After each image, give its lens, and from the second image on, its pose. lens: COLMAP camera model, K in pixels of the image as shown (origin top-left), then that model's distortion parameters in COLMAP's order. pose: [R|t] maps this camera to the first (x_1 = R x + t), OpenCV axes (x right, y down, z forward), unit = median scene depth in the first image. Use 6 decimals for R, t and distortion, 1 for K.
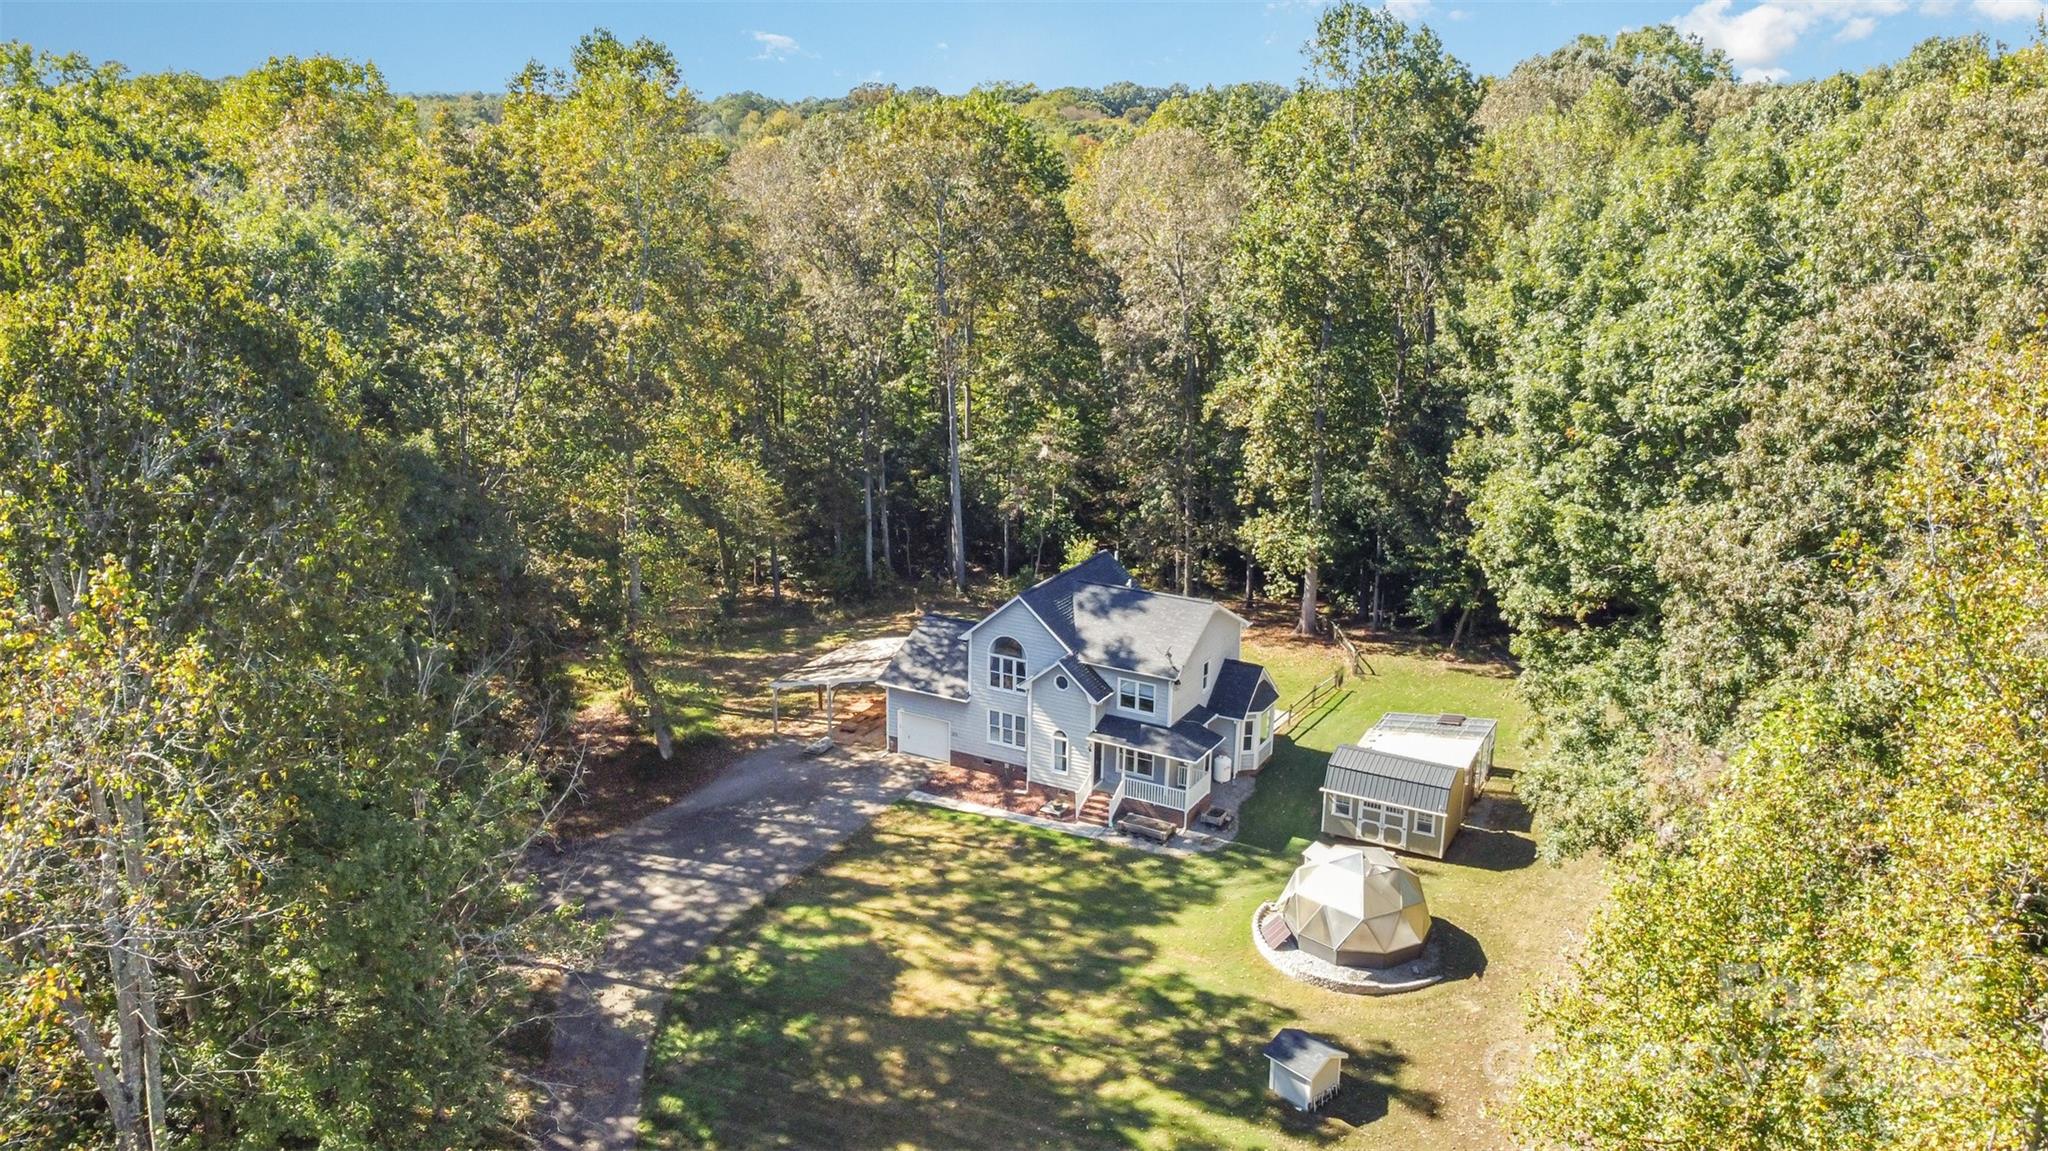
lens RADIAL K [[1495.6, 0, 1024.0], [0, 1495.6, 575.5], [0, 0, 1]] dist [-0.021693, 0.000807]
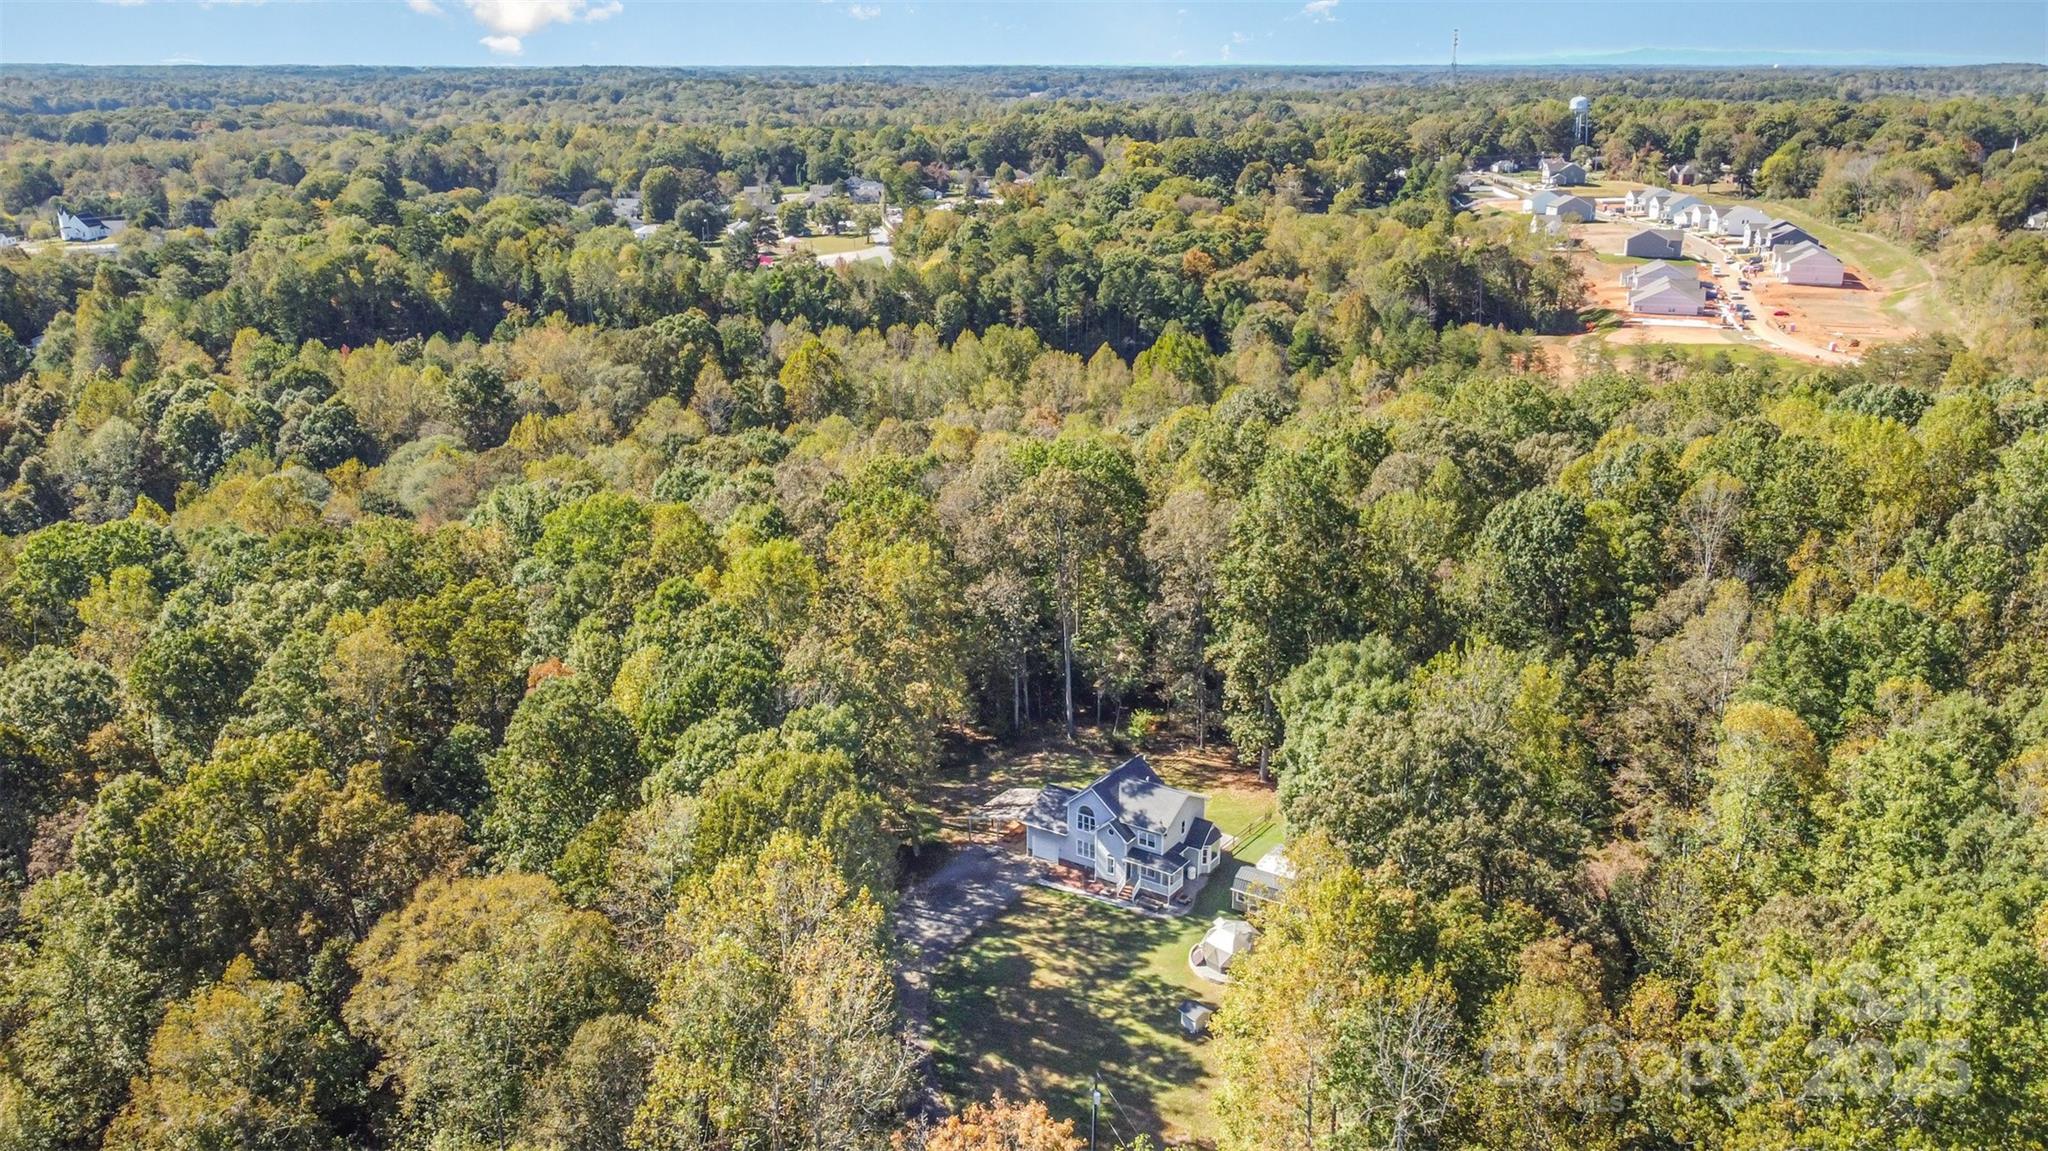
lens RADIAL K [[1508.7, 0, 1024.0], [0, 1508.7, 575.5], [0, 0, 1]] dist [0.082819, 0.000222]
pose [[0.996272, 0.015049, -0.084945, 0.079619], [-0.013505, 0.999733, 0.018723, -0.334289], [0.085204, -0.017506, 0.996210, -1.148579]]
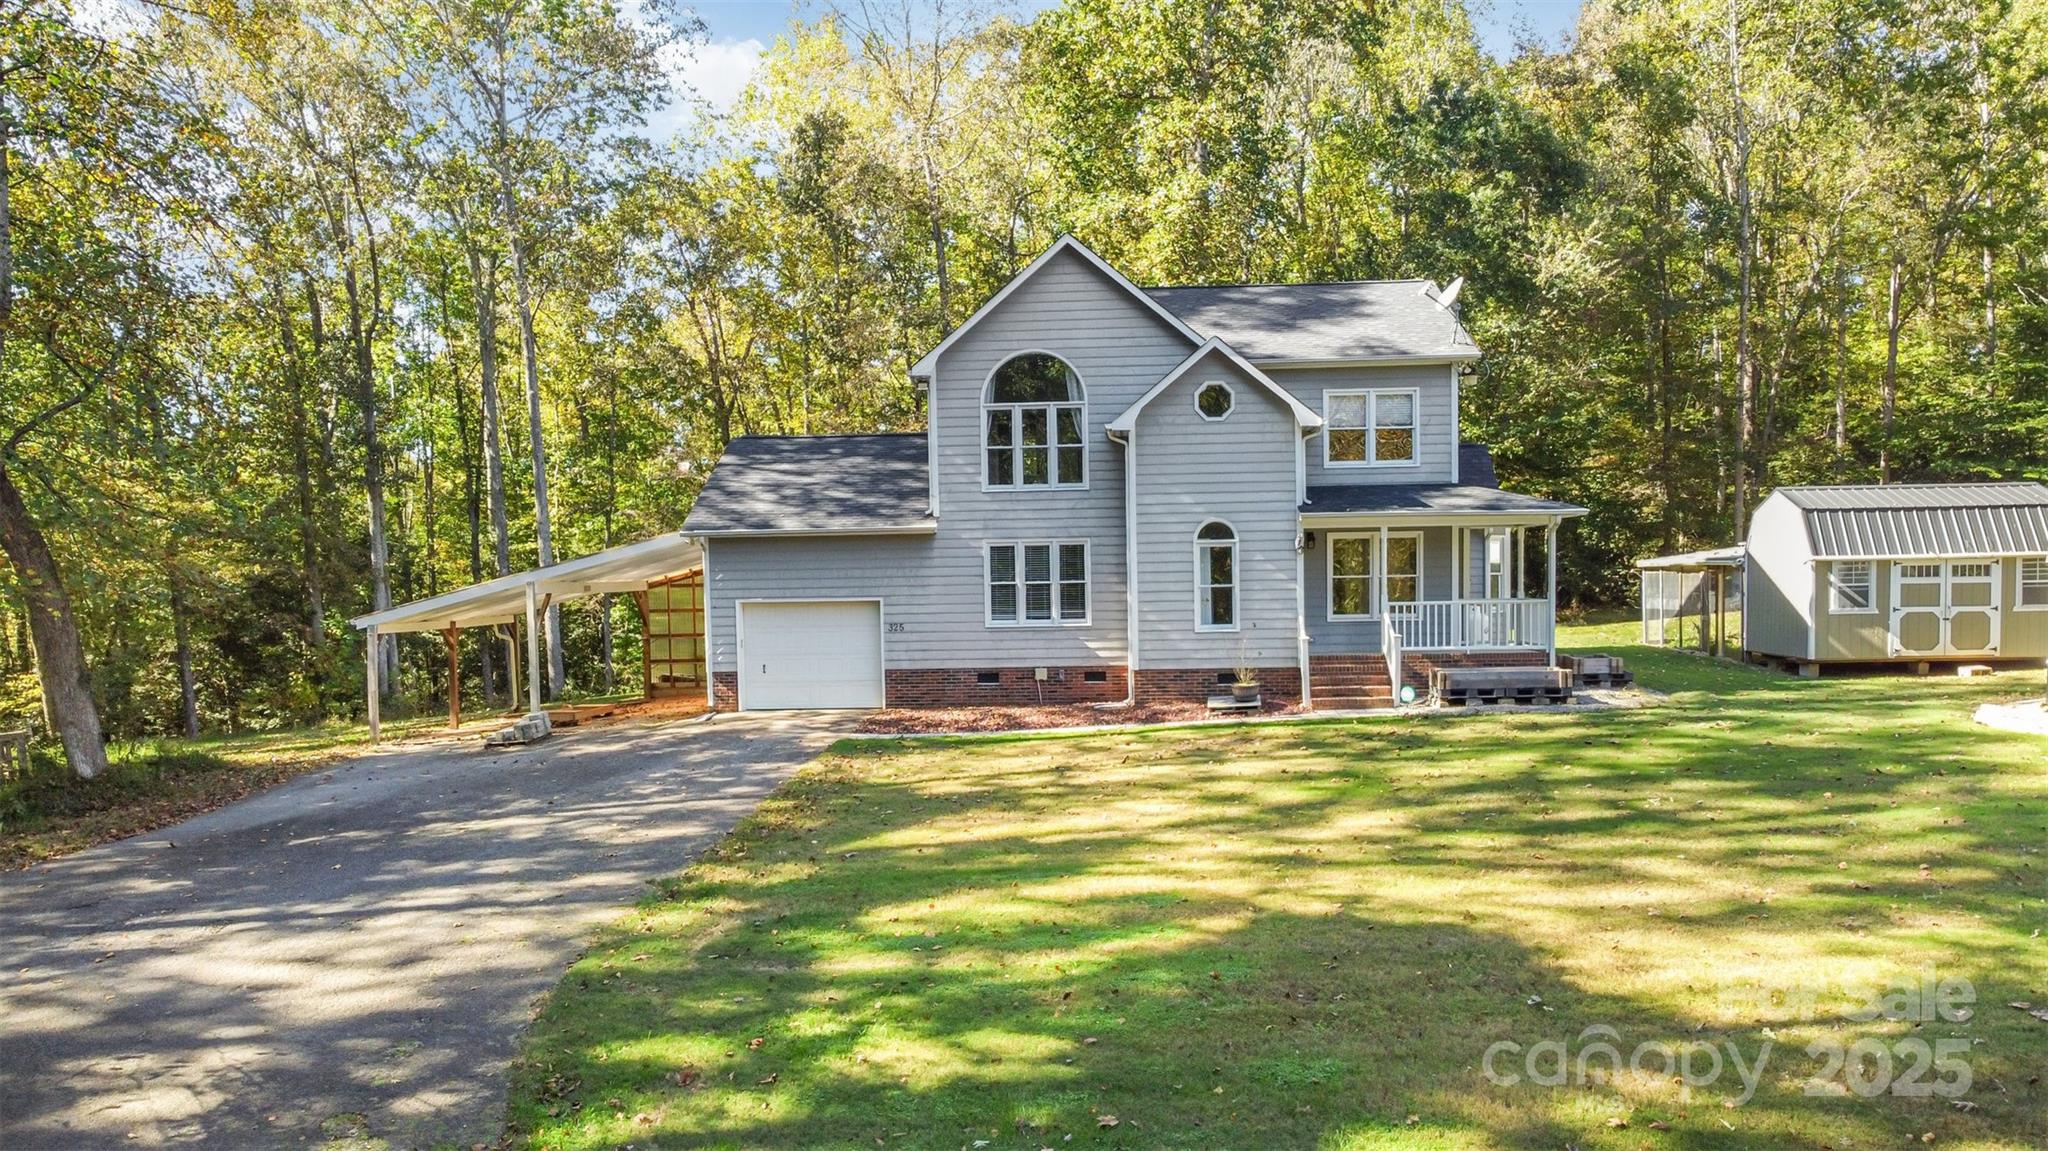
lens RADIAL K [[1495.6, 0, 1024.0], [0, 1495.6, 575.5], [0, 0, 1]] dist [-0.021693, 0.000807]
pose [[0.907492, -0.032774, 0.418789, -0.207489], [0.144448, 0.960503, -0.237842, 0.216968], [-0.394453, 0.276333, 0.876383, 0.679242]]
